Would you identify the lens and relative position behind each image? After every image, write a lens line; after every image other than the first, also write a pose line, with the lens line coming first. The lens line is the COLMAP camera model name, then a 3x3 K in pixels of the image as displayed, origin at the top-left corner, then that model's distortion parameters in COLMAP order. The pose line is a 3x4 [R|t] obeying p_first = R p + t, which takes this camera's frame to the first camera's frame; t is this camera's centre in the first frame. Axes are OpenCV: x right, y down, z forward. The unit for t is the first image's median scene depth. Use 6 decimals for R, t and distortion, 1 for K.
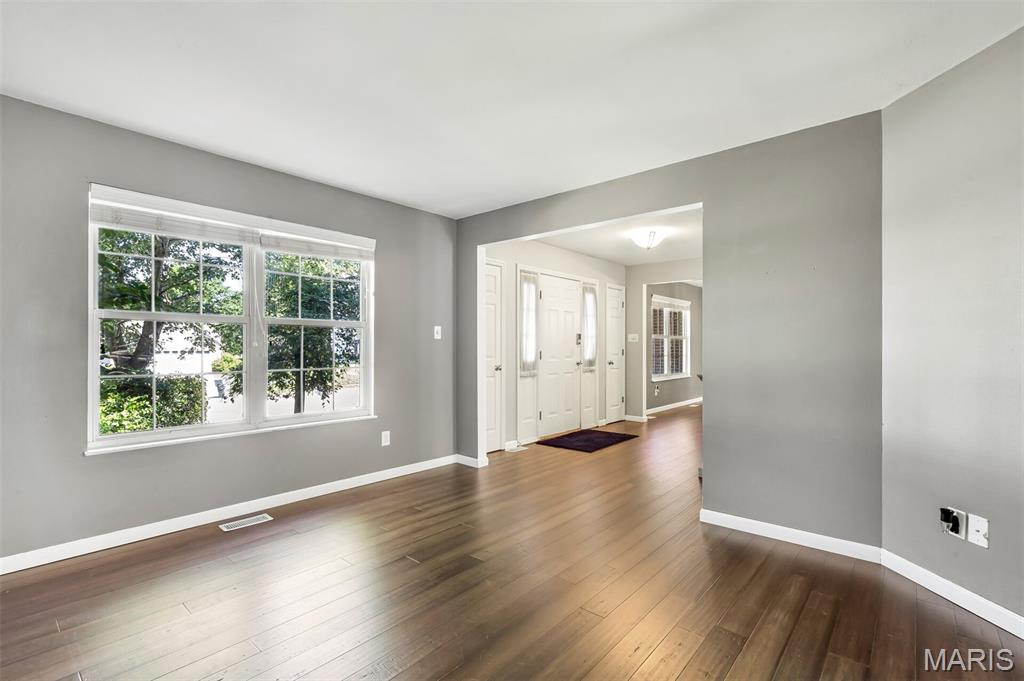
lens RADIAL K [[469.2, 0, 511.0], [0, 469.2, 341.4], [0, 0, 1]] dist [-0.005228, 0.001797]
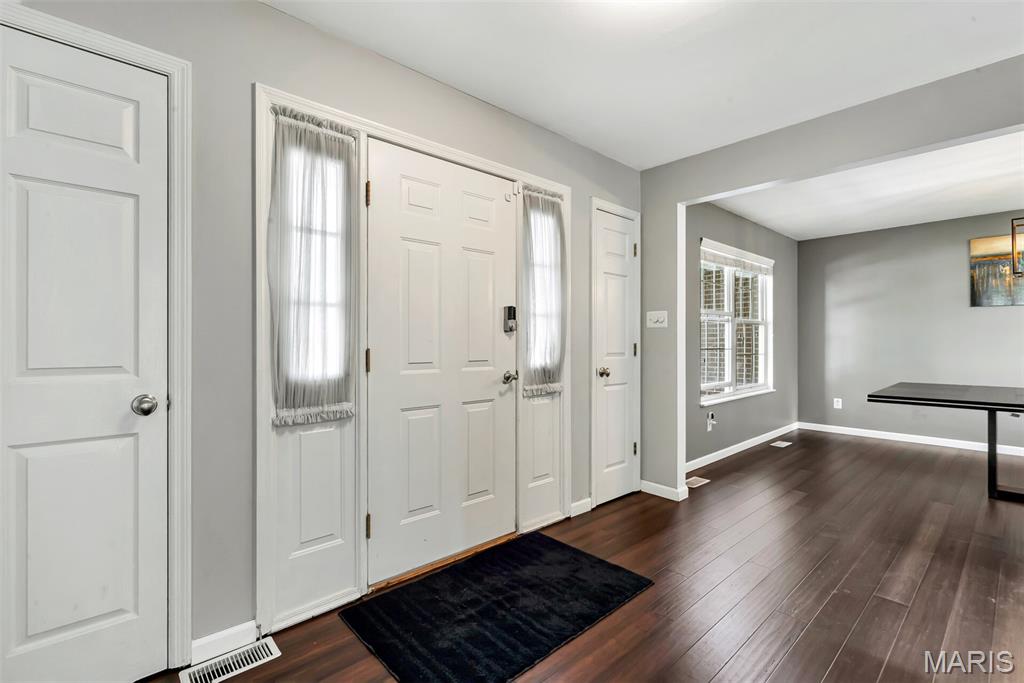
lens RADIAL K [[469.2, 0, 507.2], [0, 469.2, 337.4], [0, 0, 1]] dist [-0.005228, 0.001797]
pose [[0.992932, -0.000746, -0.118685, 0.184869], [0.001554, 0.999976, 0.006717, 0.008185], [0.118677, -0.006854, 0.992909, 0.567620]]
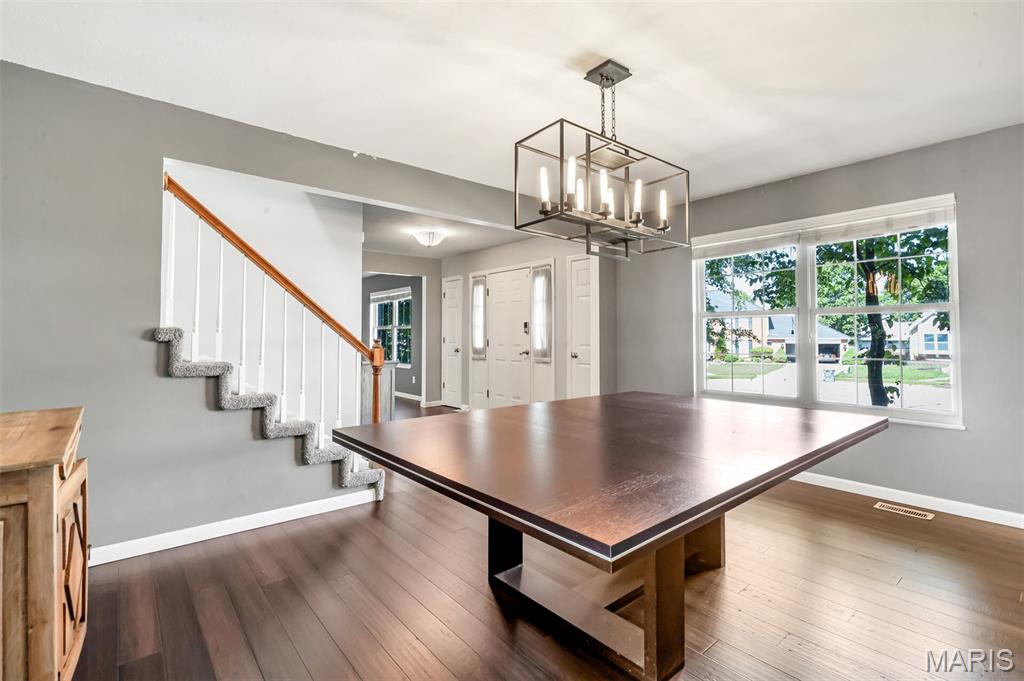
lens RADIAL K [[469.2, 0, 515.5], [0, 469.2, 334.6], [0, 0, 1]] dist [-0.005228, 0.001797]
pose [[-0.154288, -0.007949, -0.987994, 1.066918], [0.010777, 0.999895, -0.009727, 0.017942], [0.987967, -0.012149, -0.154186, 1.088522]]
